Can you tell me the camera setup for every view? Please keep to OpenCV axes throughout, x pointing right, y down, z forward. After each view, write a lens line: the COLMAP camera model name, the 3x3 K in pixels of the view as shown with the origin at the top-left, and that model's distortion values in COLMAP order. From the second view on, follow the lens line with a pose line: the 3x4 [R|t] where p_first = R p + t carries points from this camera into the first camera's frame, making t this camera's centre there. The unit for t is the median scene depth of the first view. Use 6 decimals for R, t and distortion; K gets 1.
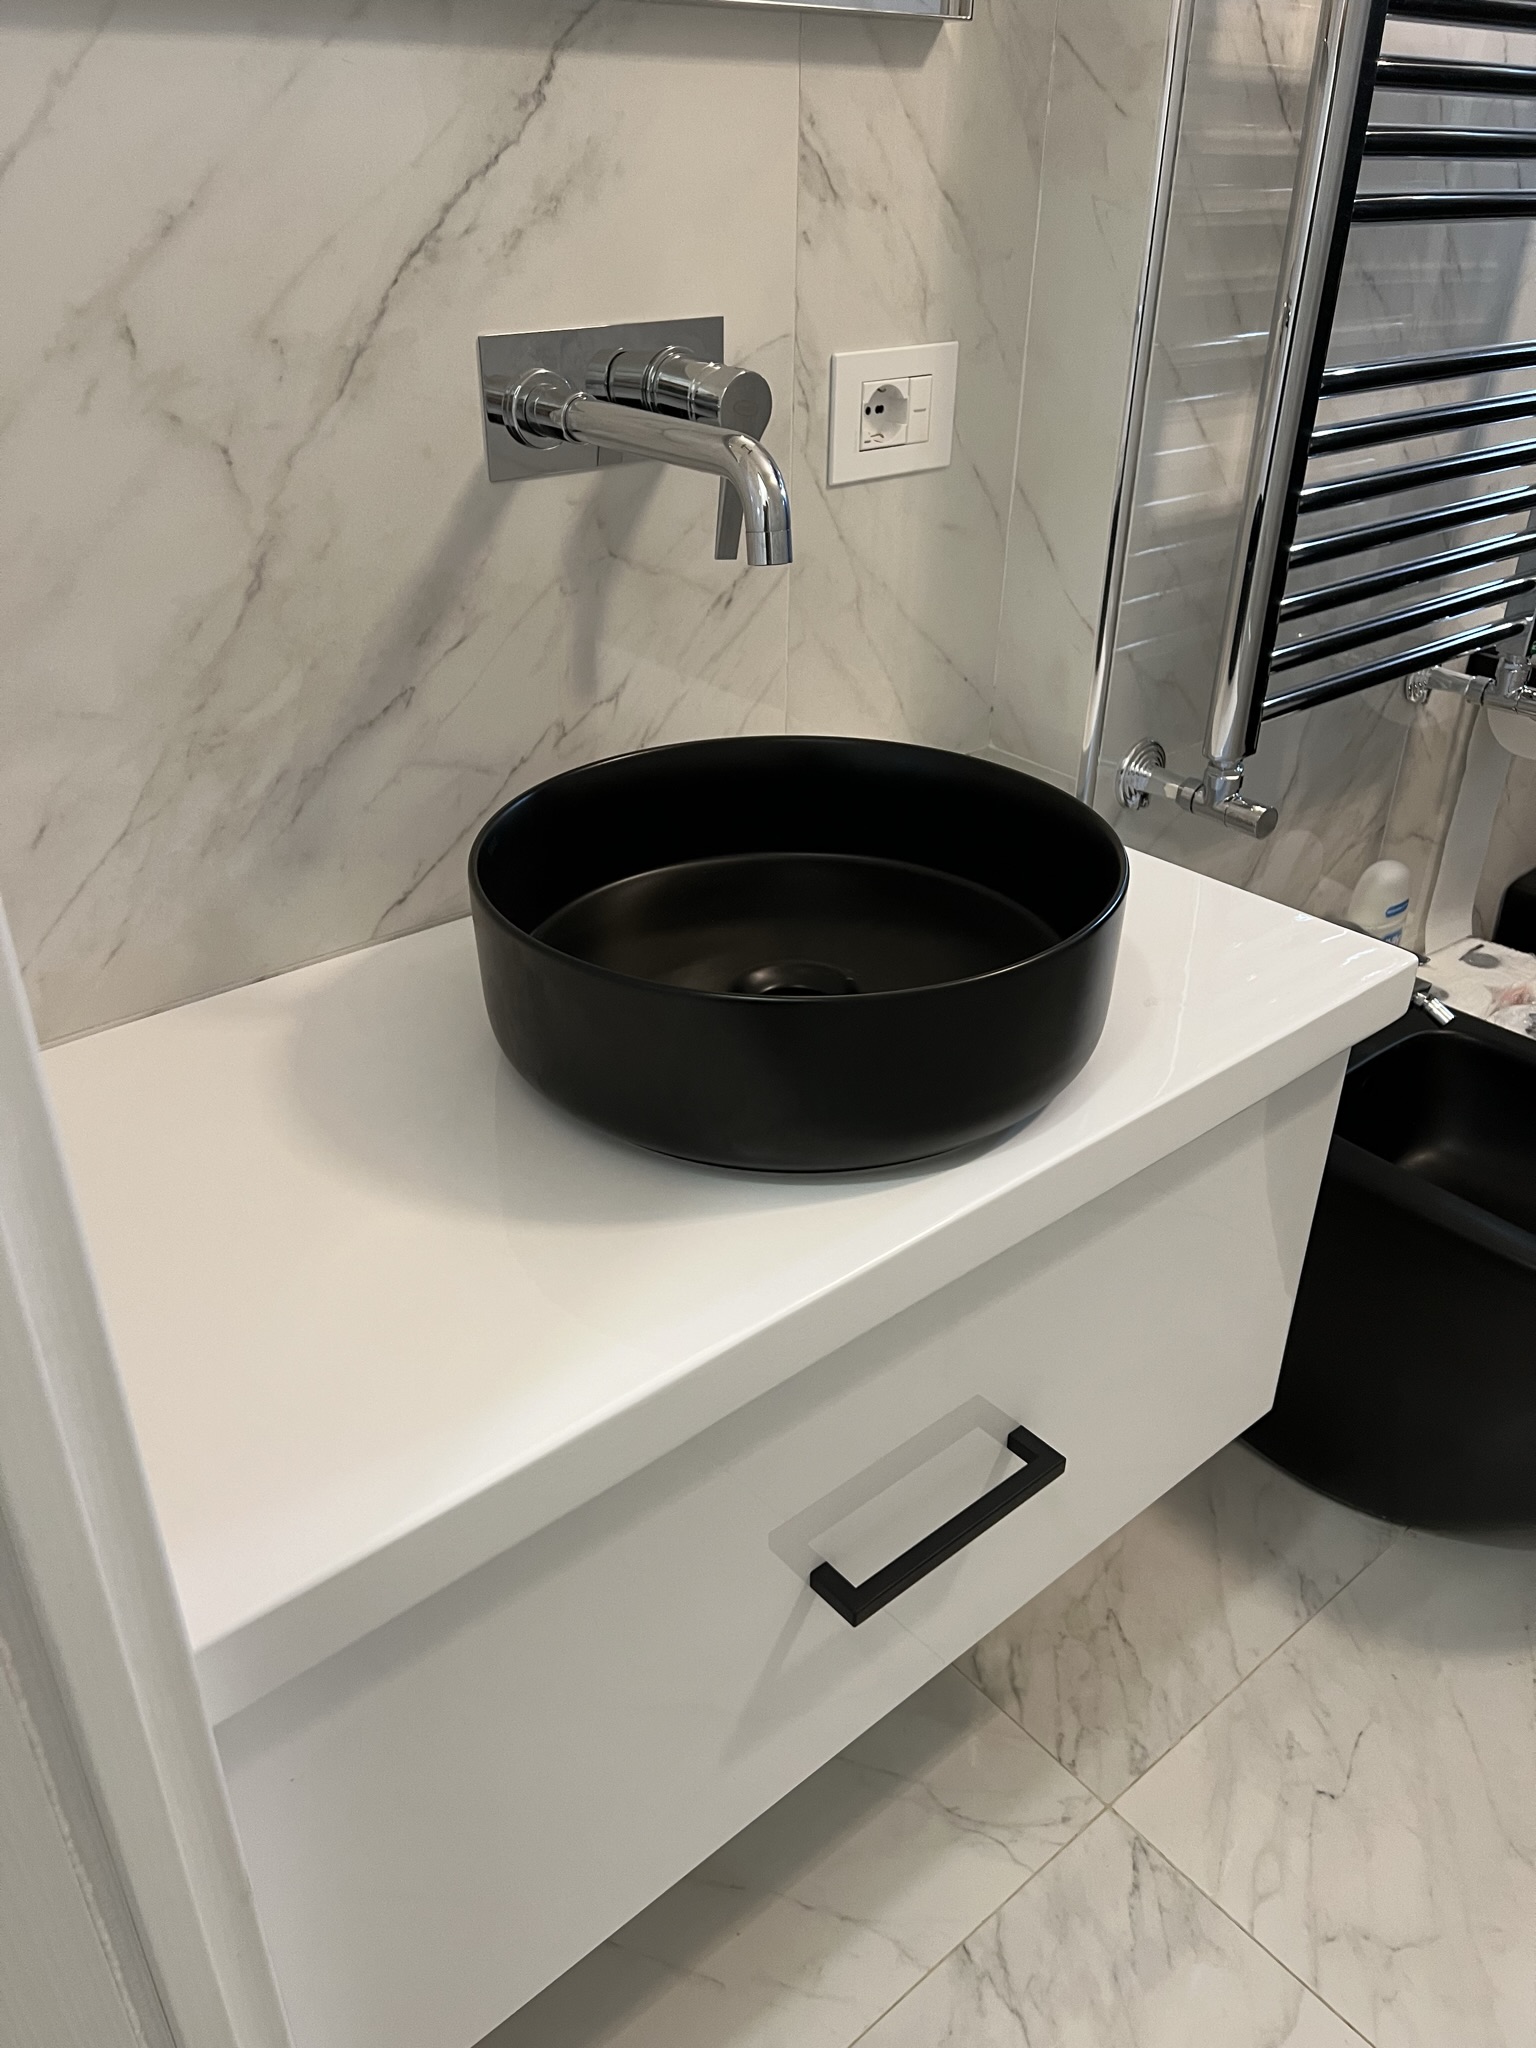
lens RADIAL K [[1535.8, 0, 768.0], [0, 1535.8, 1024.0], [0, 0, 1]] dist [0.085814, -0.107817]
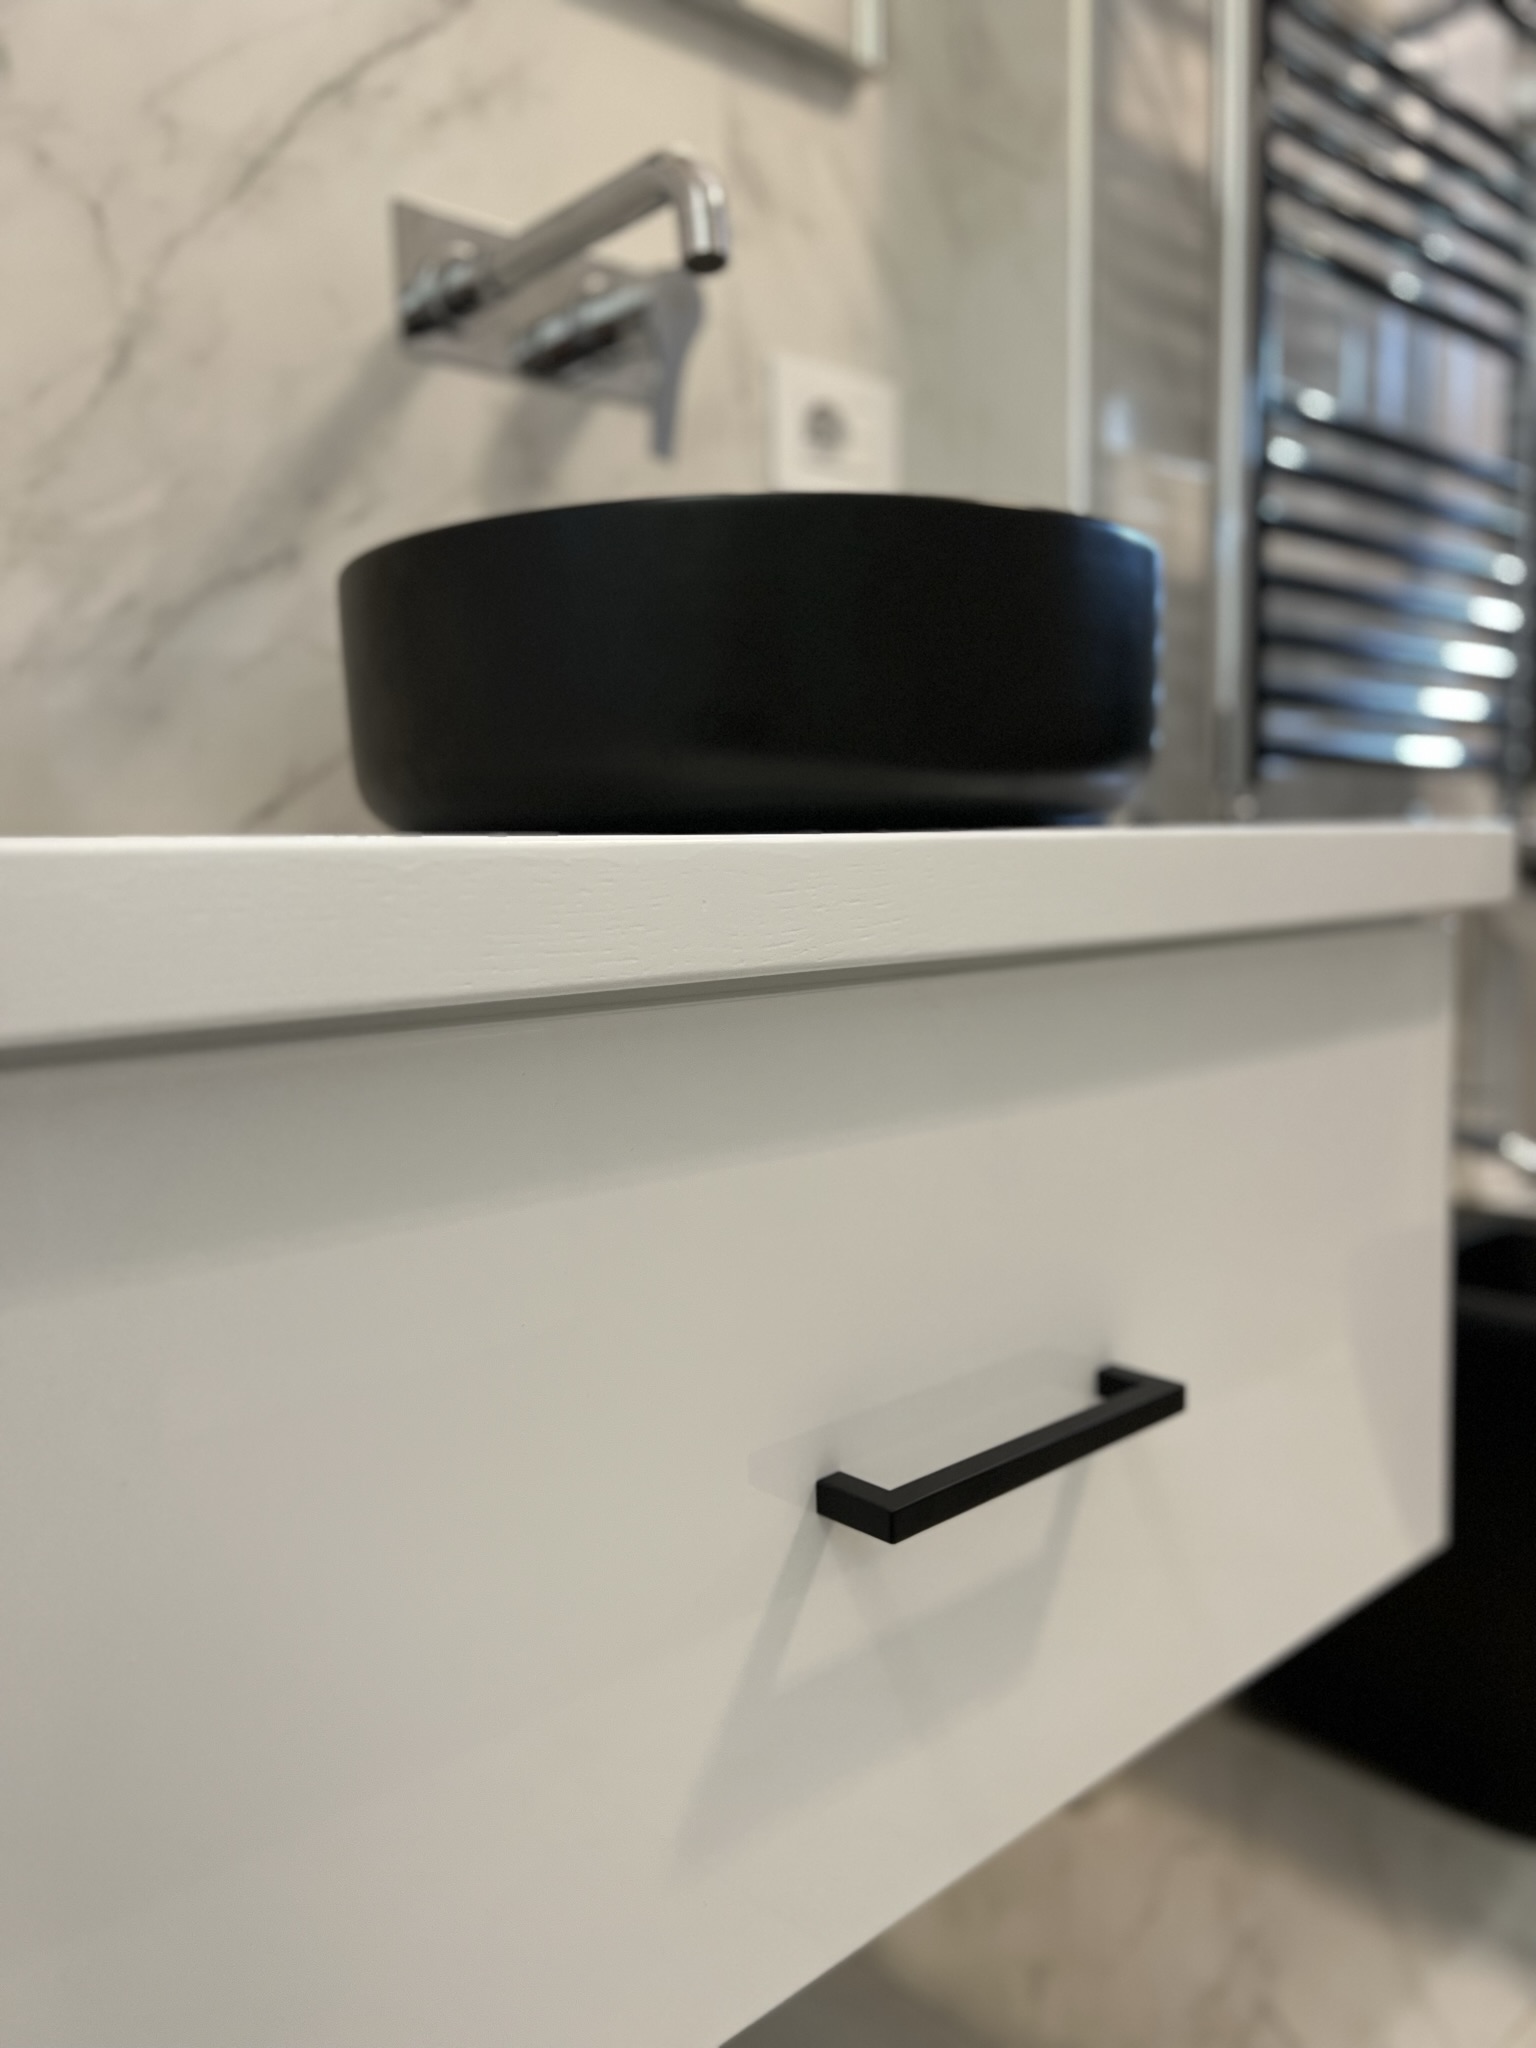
lens RADIAL K [[1547.2, 0, 771.1], [0, 1547.2, 1024.6], [0, 0, 1]] dist [0.053686, -0.059956]
pose [[0.998899, -0.033828, 0.032495, -0.004326], [0.044075, 0.913959, -0.403406, 0.379741], [-0.016052, 0.404394, 0.914444, 0.304756]]
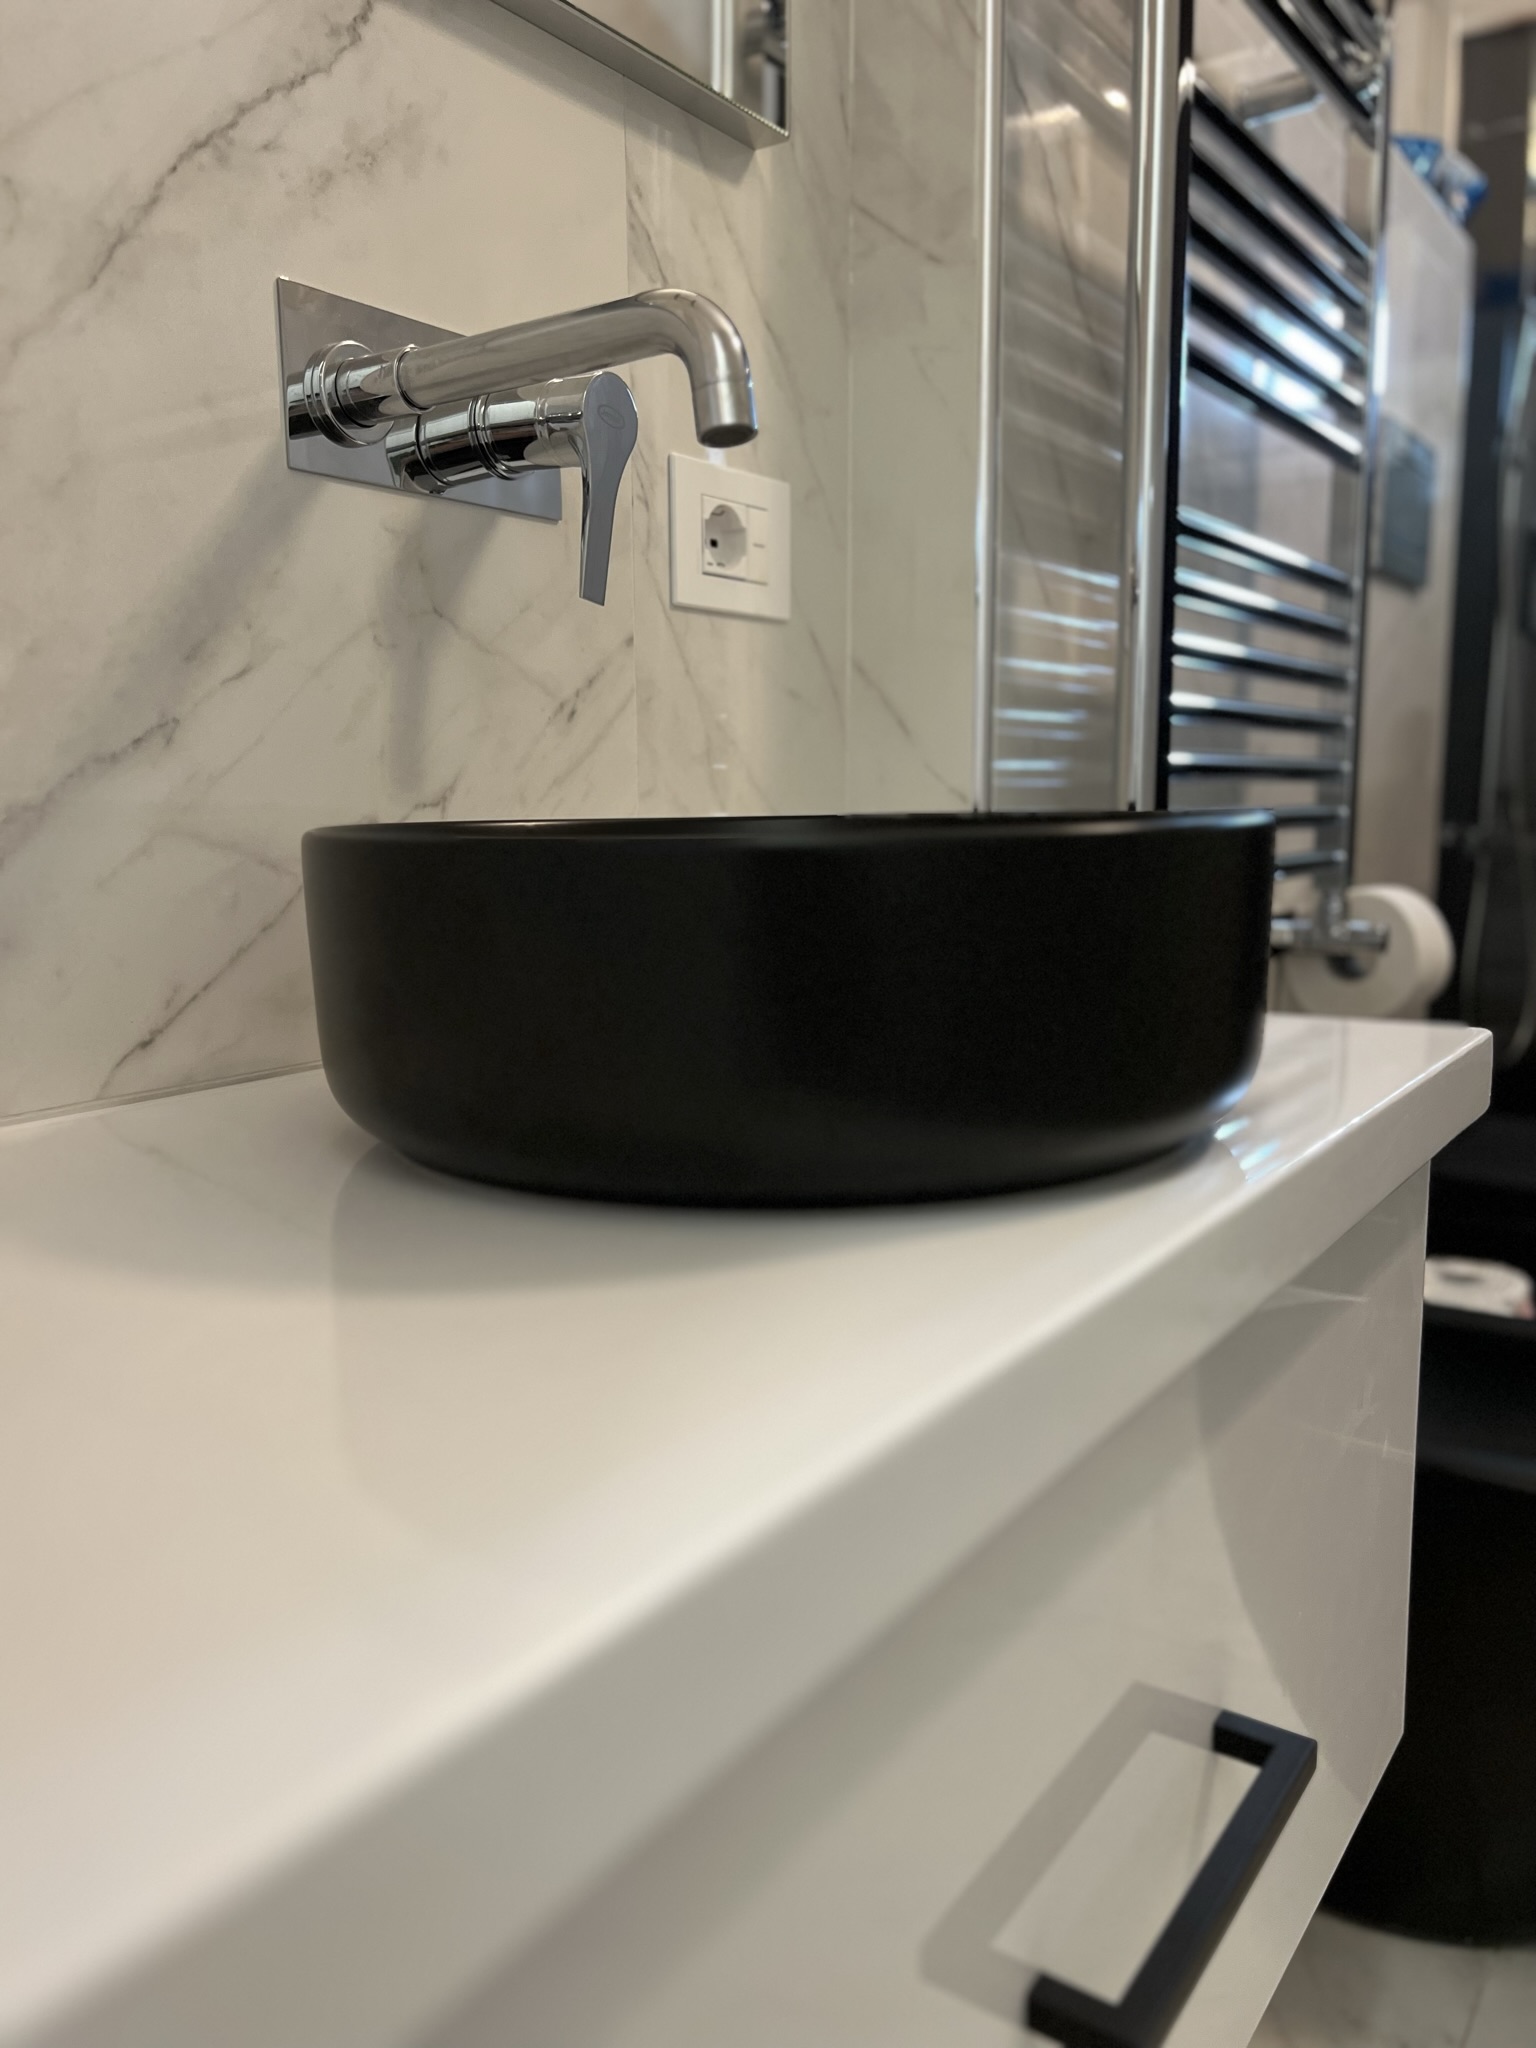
lens RADIAL K [[1540.8, 0, 771.9], [0, 1540.8, 1038.2], [0, 0, 1]] dist [0.084940, -0.105855]
pose [[0.967120, -0.055898, 0.248101, -0.149869], [0.140429, 0.930714, -0.337713, 0.187991], [-0.212034, 0.361450, 0.907962, 0.351799]]
